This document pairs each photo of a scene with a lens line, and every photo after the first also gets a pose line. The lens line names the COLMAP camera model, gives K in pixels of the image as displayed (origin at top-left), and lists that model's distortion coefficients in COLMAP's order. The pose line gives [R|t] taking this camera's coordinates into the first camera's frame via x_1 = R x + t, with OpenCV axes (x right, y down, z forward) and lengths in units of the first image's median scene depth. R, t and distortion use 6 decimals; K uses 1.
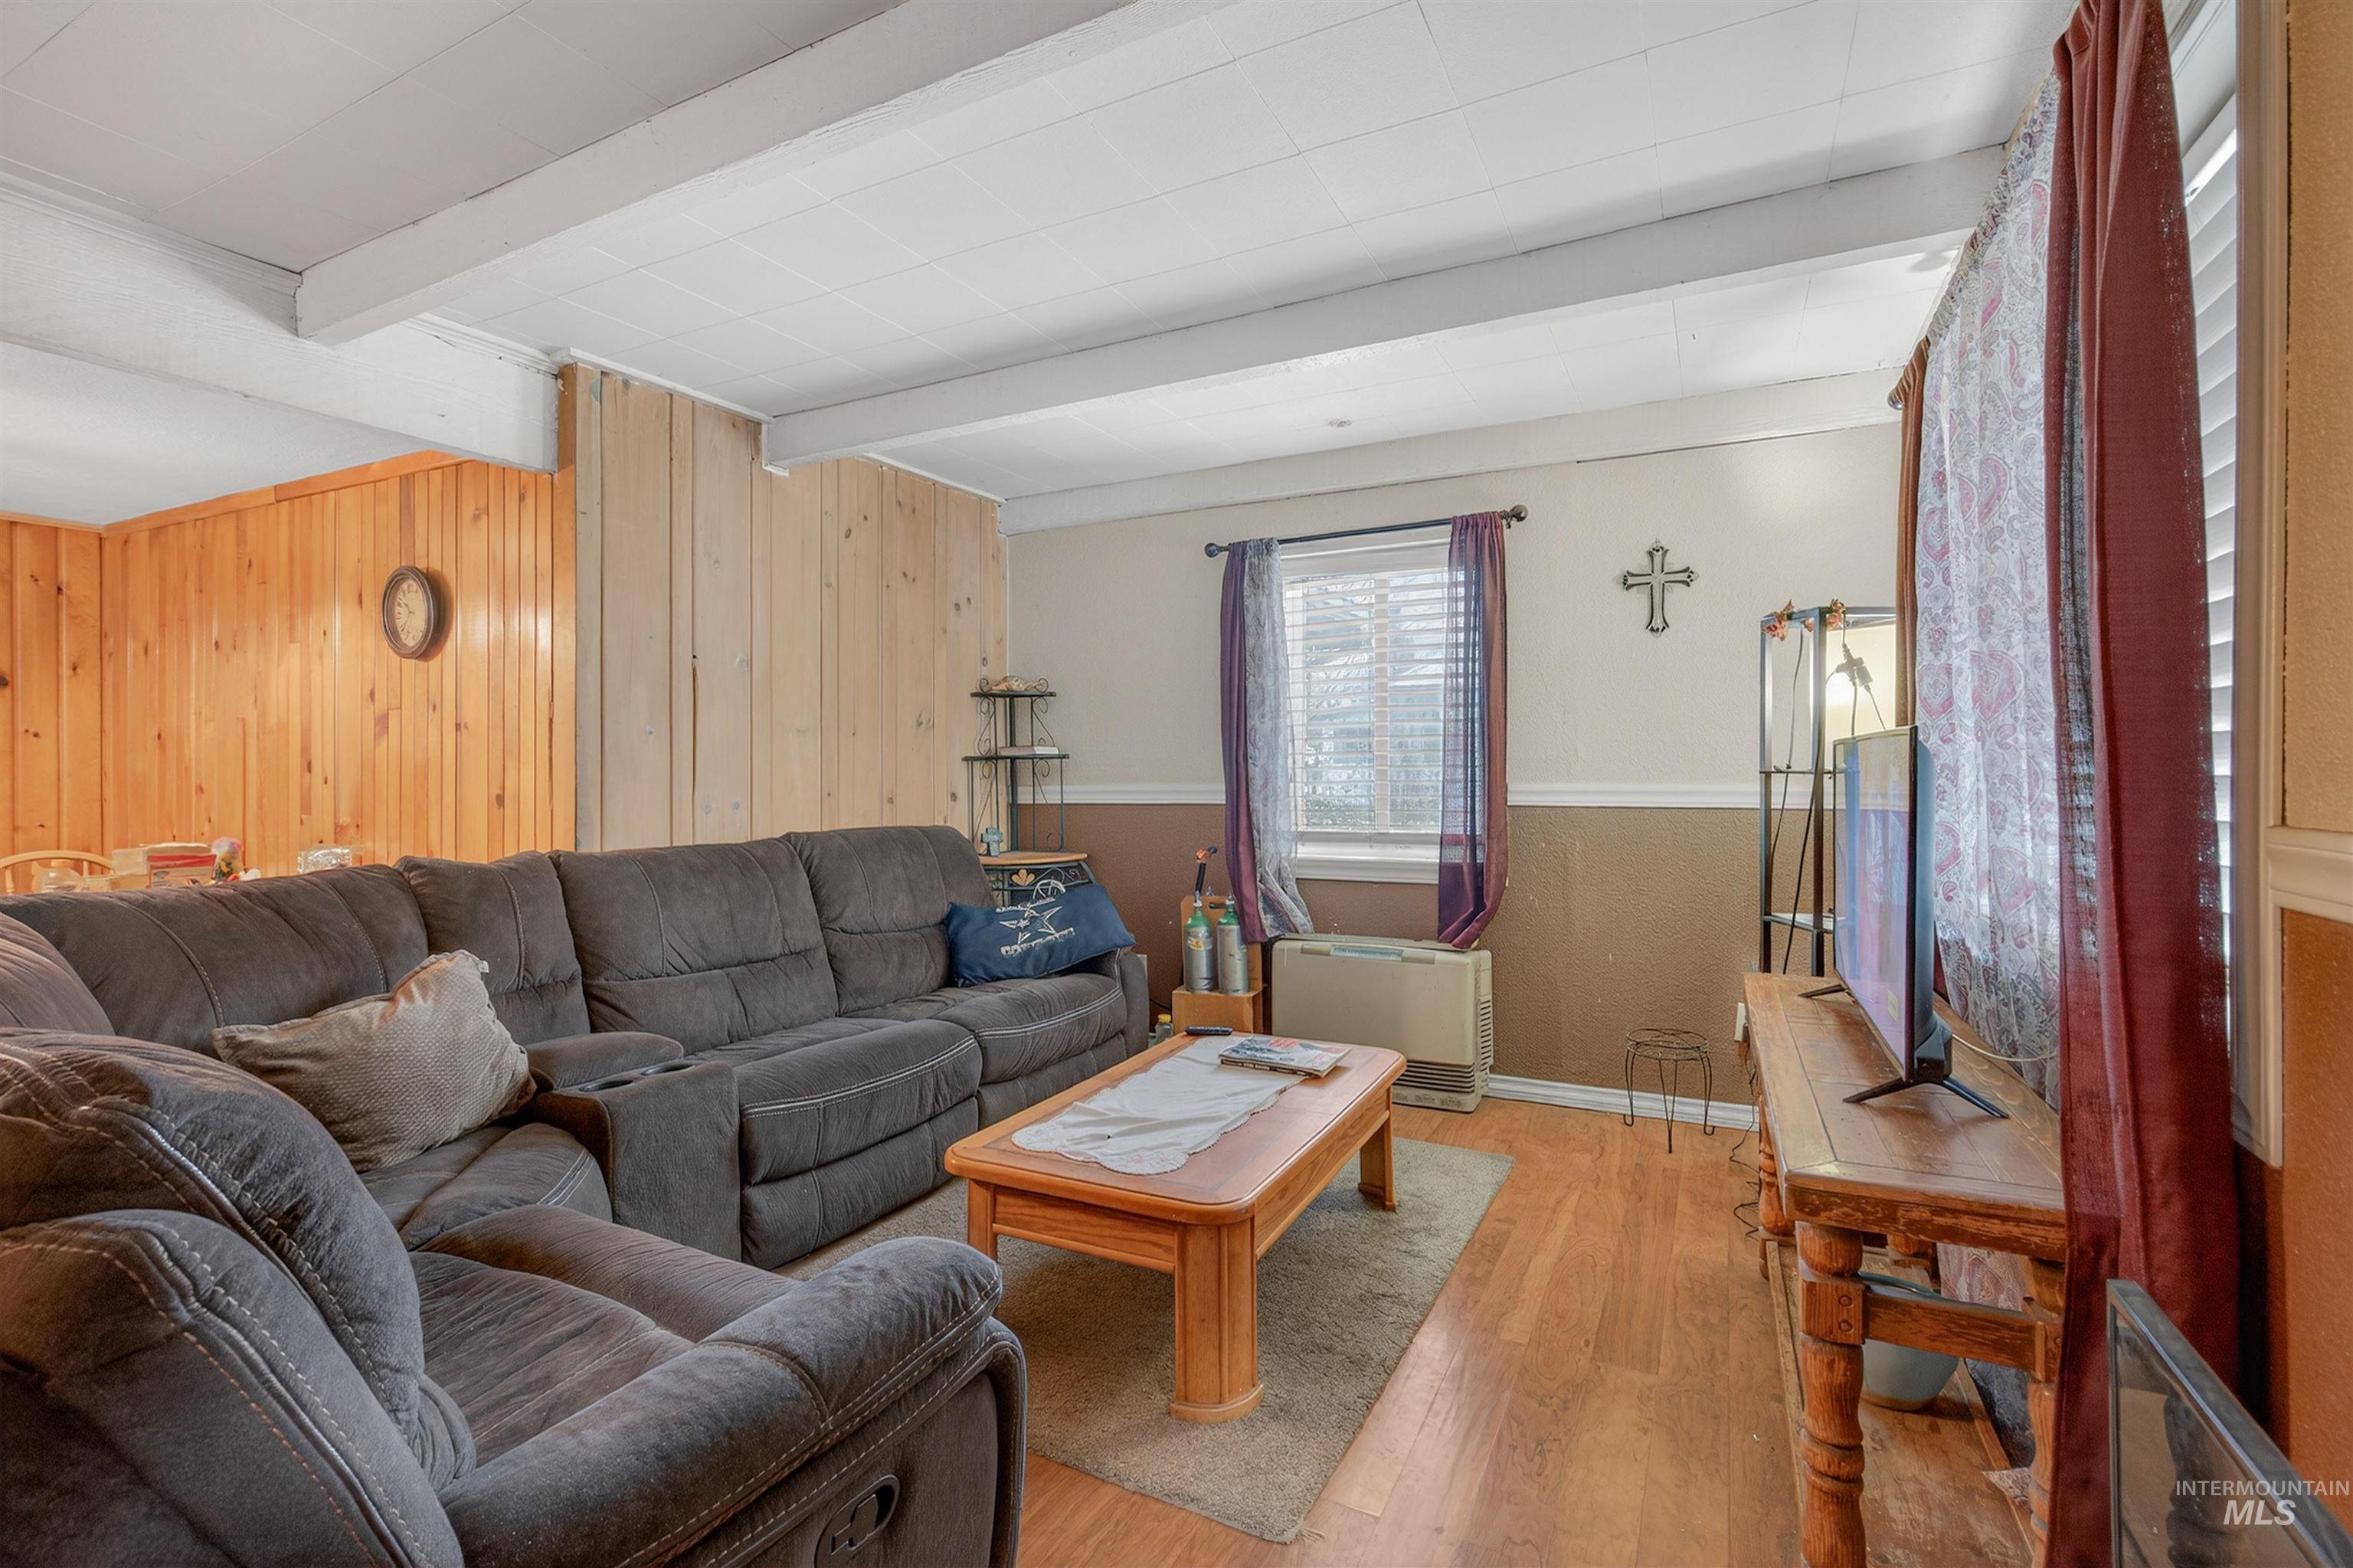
lens RADIAL K [[1092.2, 0, 1187.9], [0, 1092.2, 777.7], [0, 0, 1]] dist [-0.003300, 0.000042]
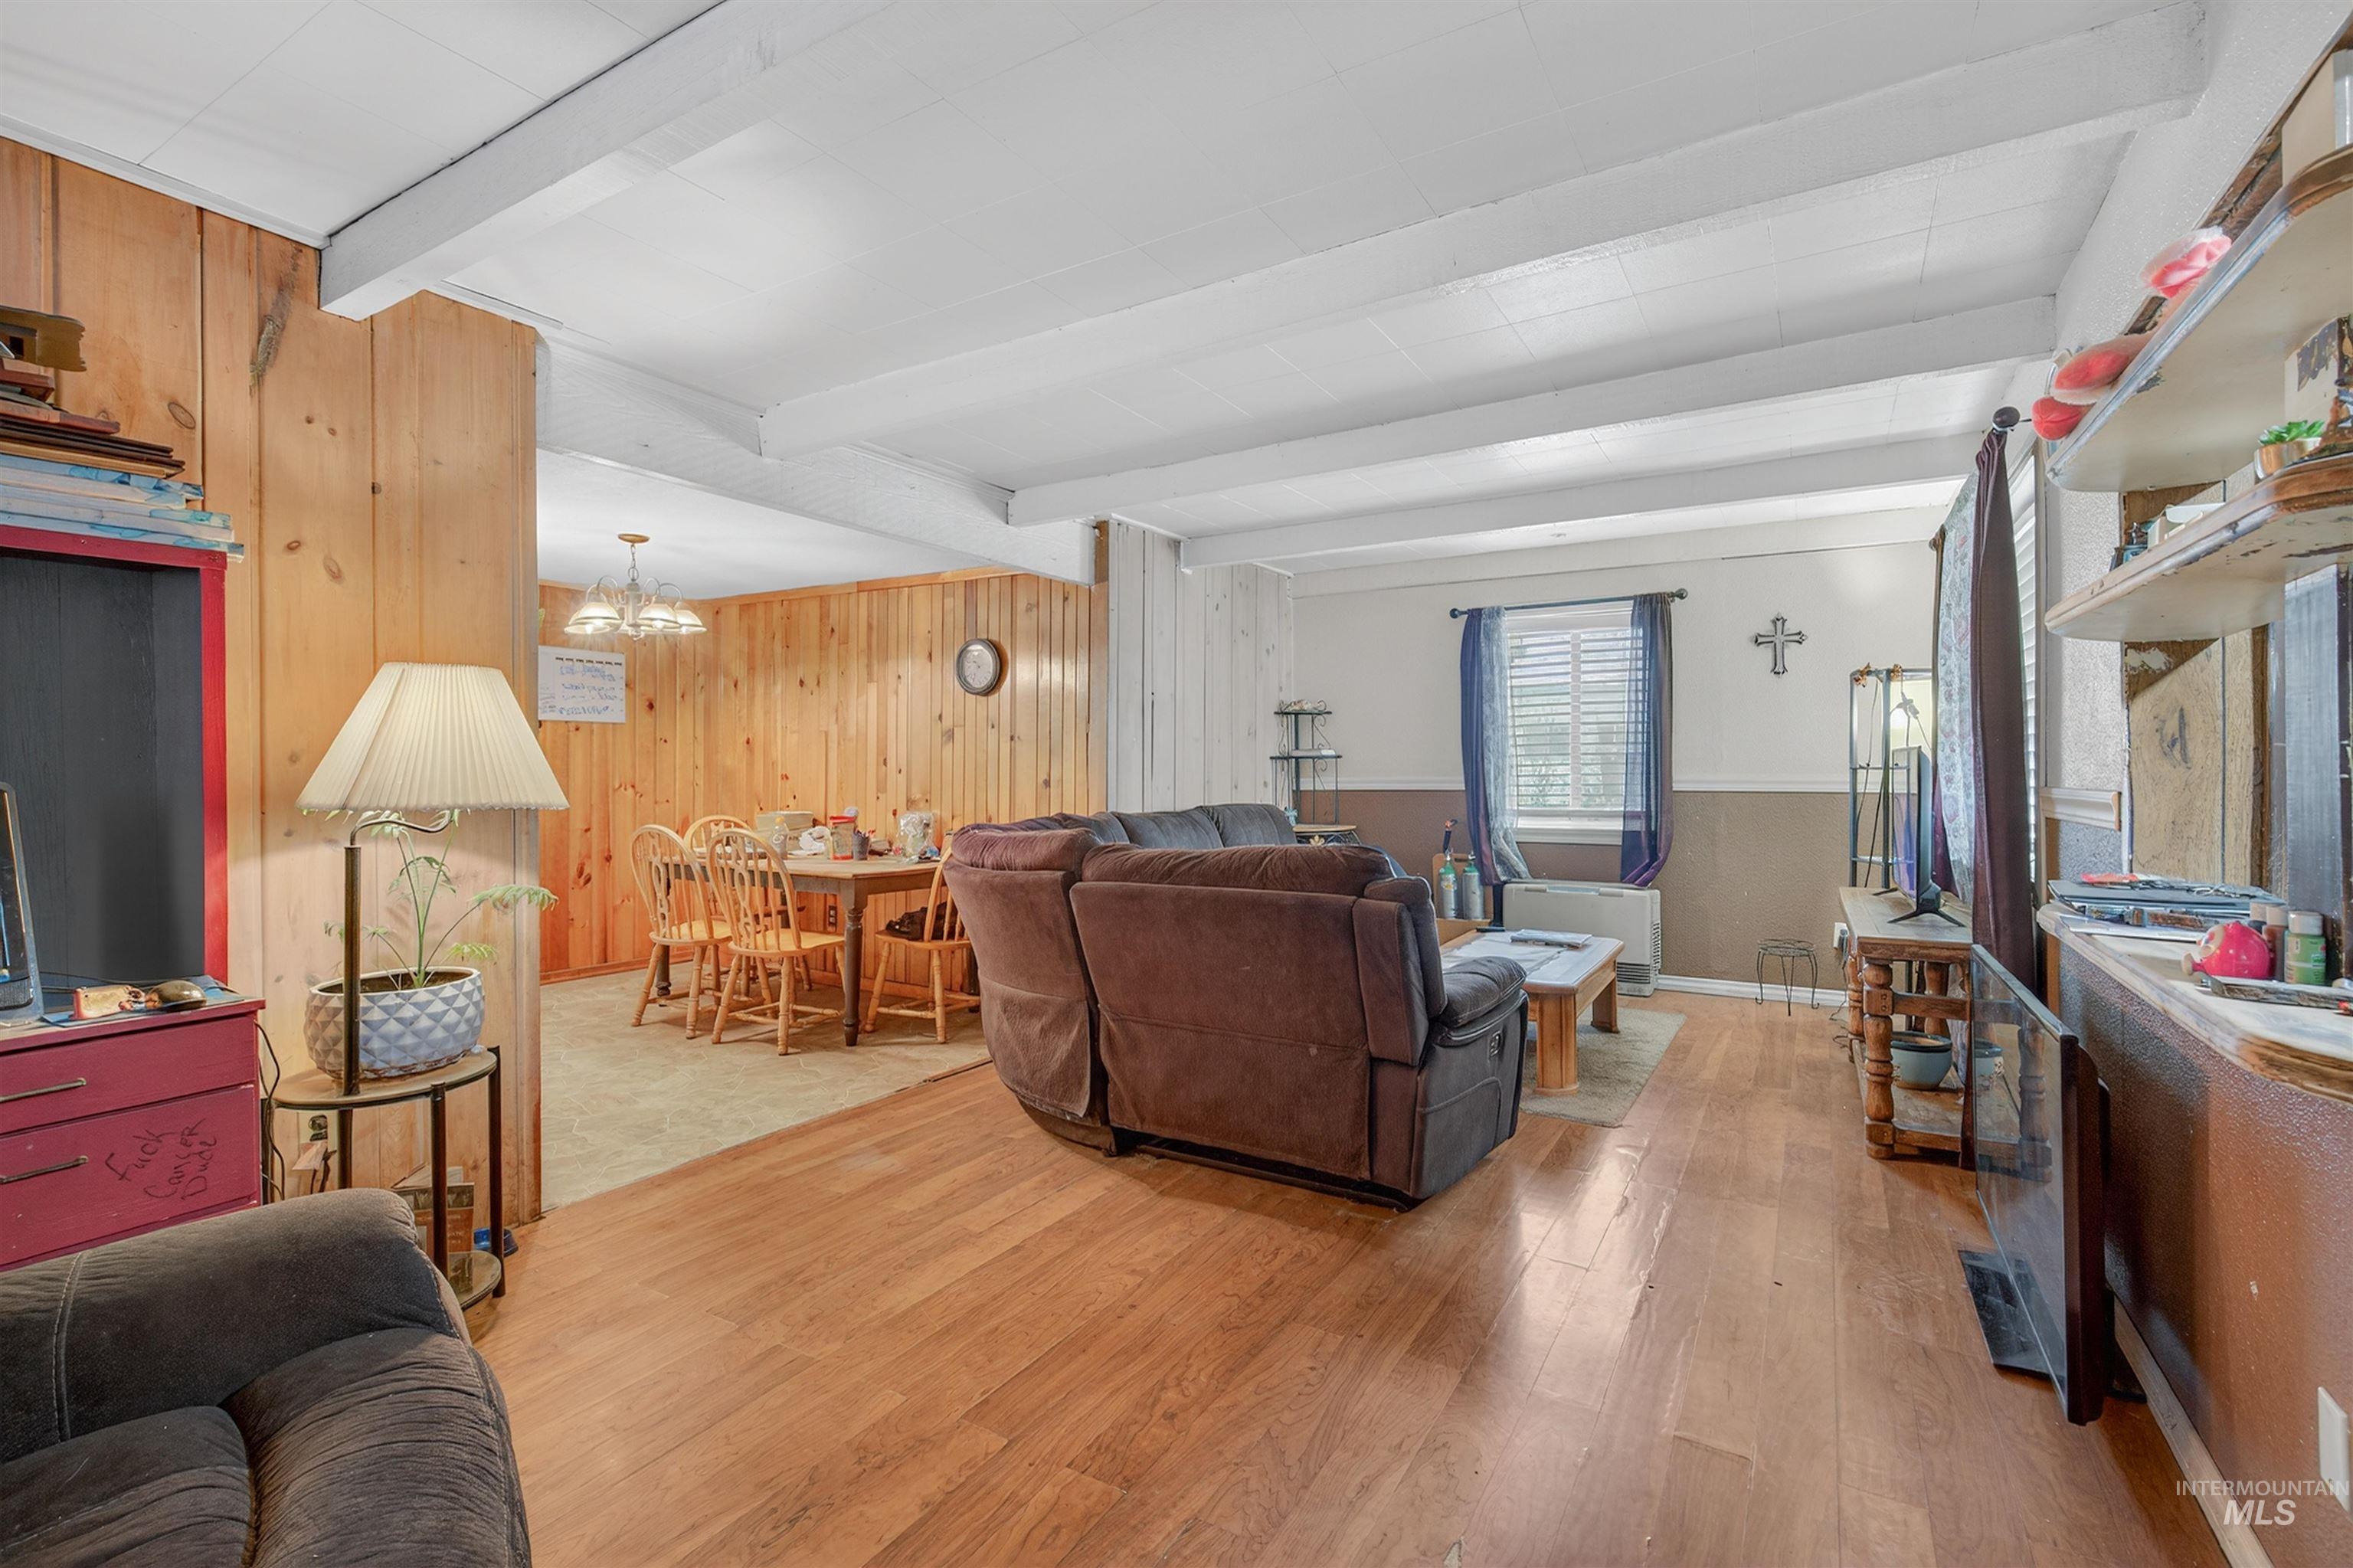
lens RADIAL K [[1084.1, 0, 1186.1], [0, 1084.1, 768.1], [0, 0, 1]] dist [-0.001796, 0.000466]
pose [[0.997270, 0.002814, -0.073791, -0.258800], [-0.003334, 0.999970, -0.006929, 0.007457], [0.073769, 0.007156, 0.997250, -0.516577]]
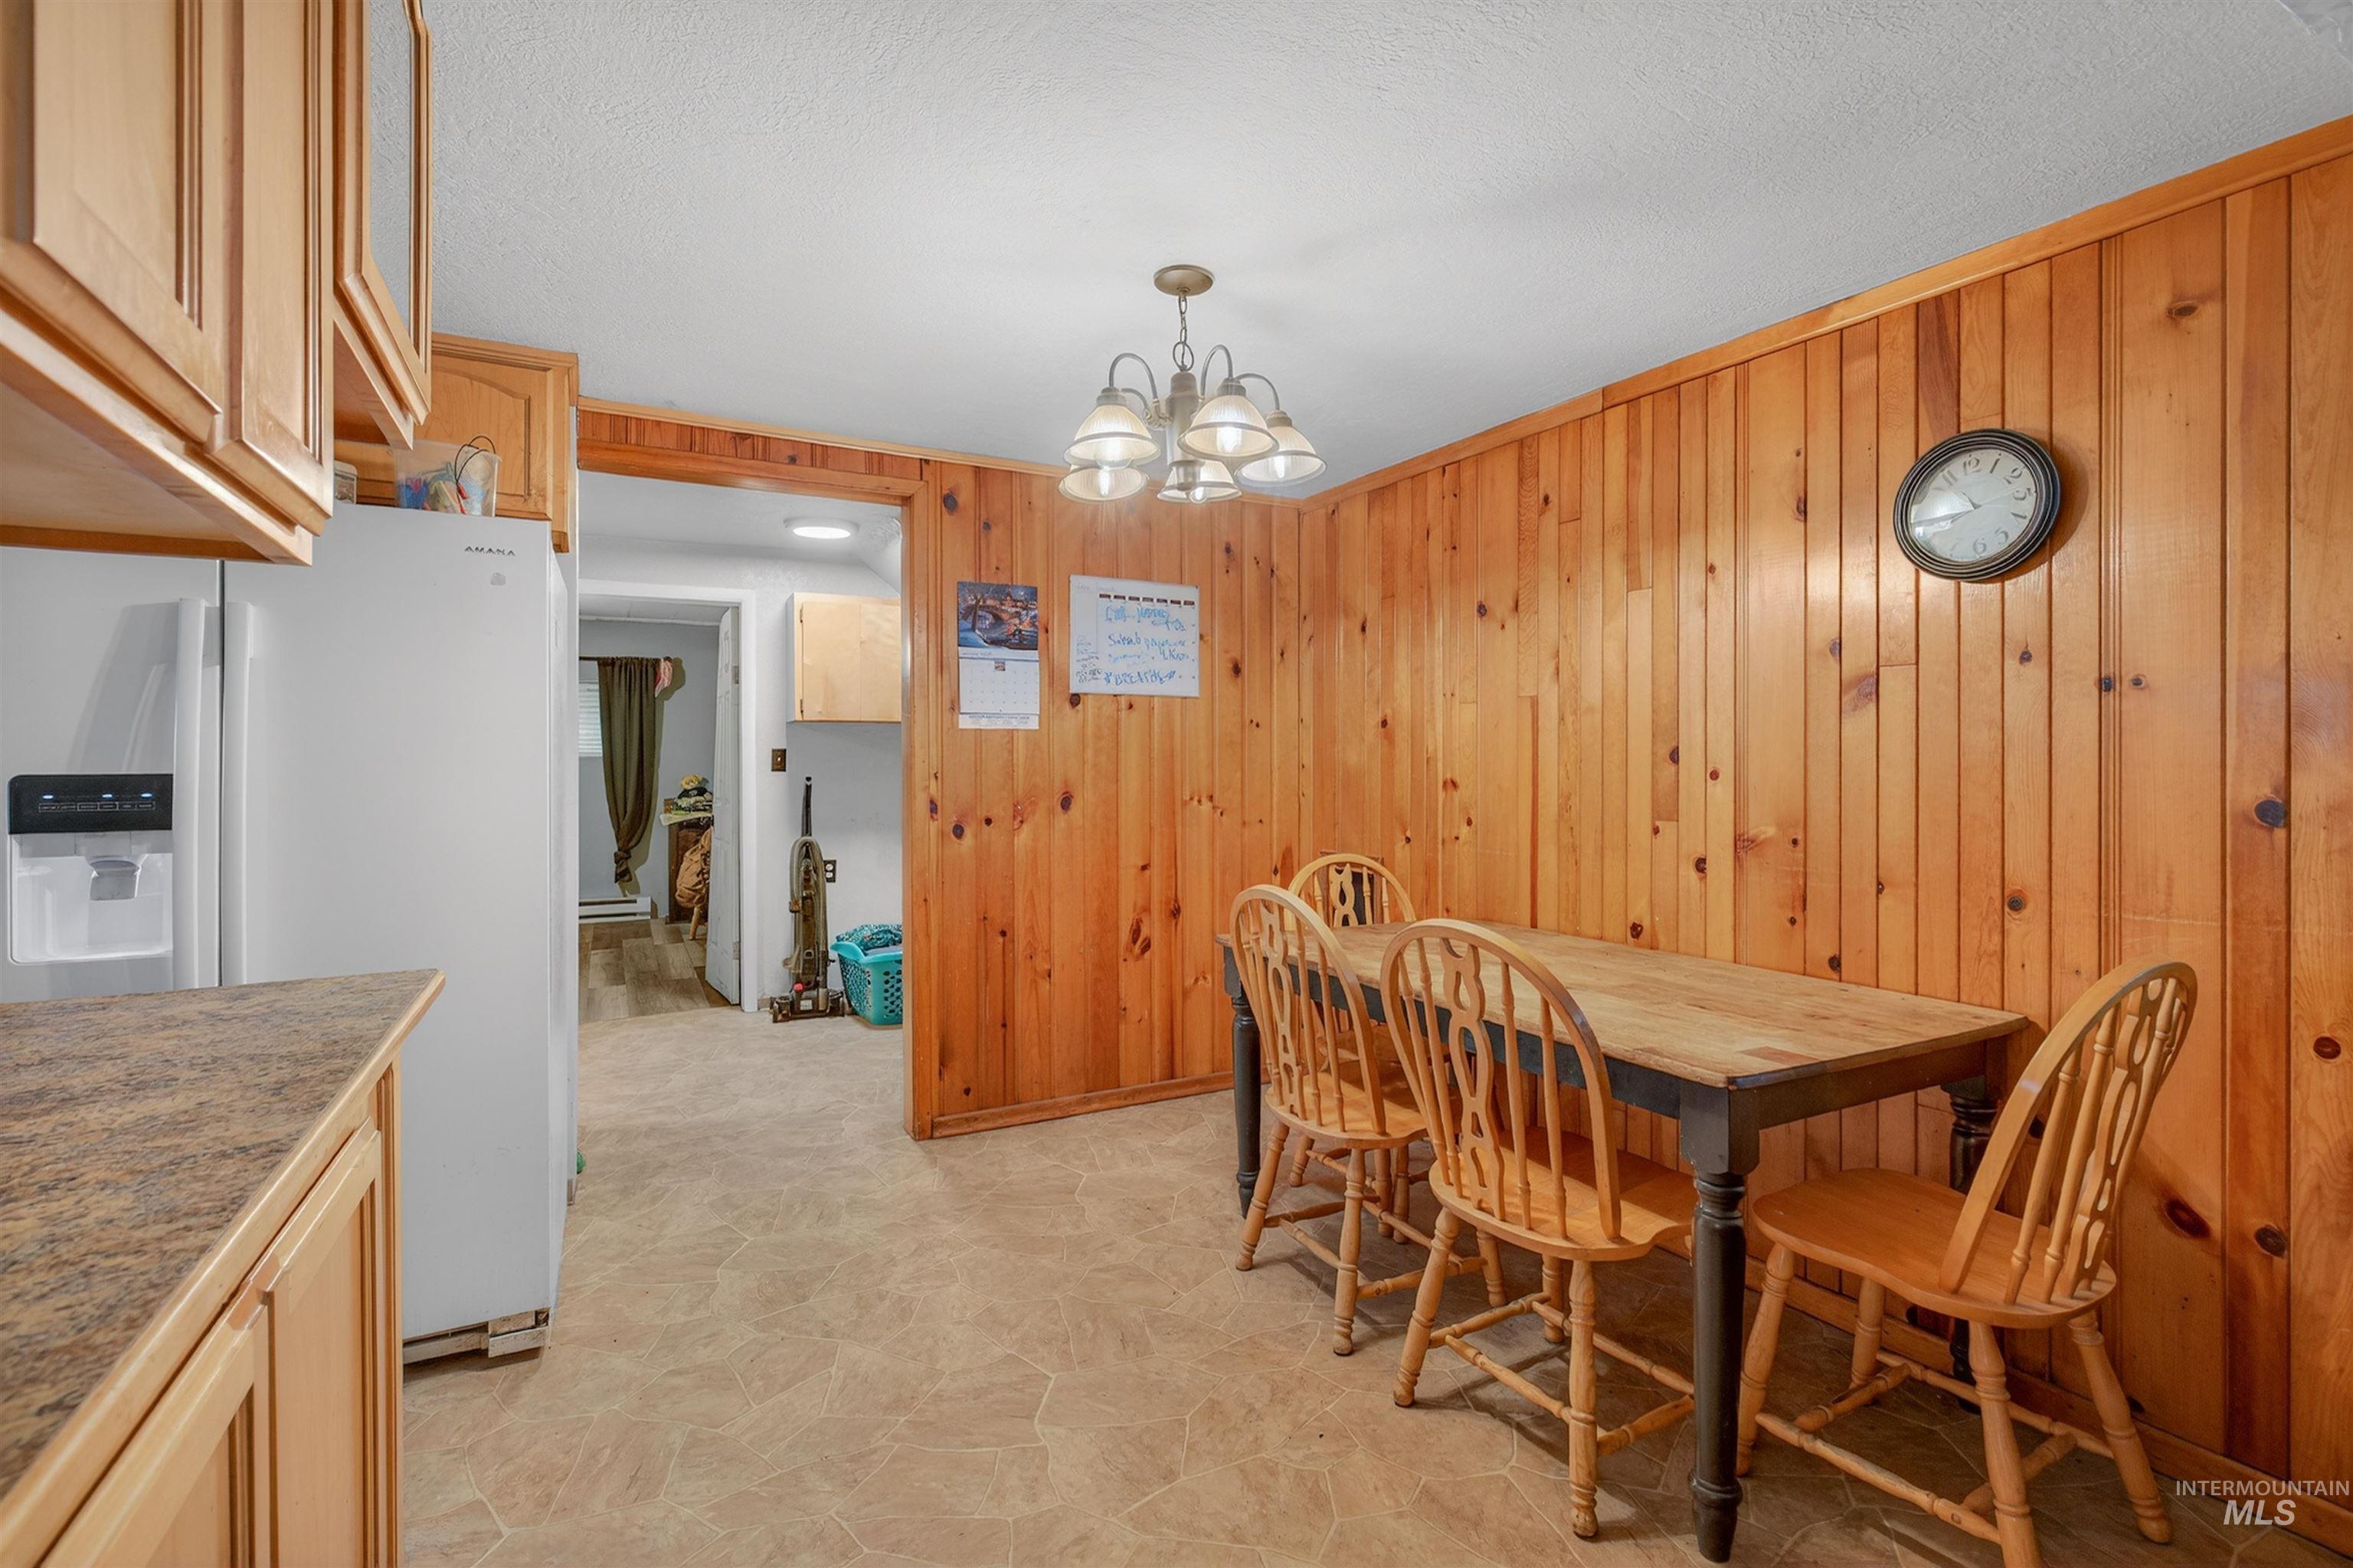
lens RADIAL K [[1084.1, 0, 1186.1], [0, 1084.1, 768.1], [0, 0, 1]] dist [-0.001796, 0.000466]
pose [[0.826121, 0.000072, -0.563493, -0.662196], [-0.001760, 0.999995, -0.002452, 0.000940], [0.563490, 0.003017, 0.826117, 0.208802]]
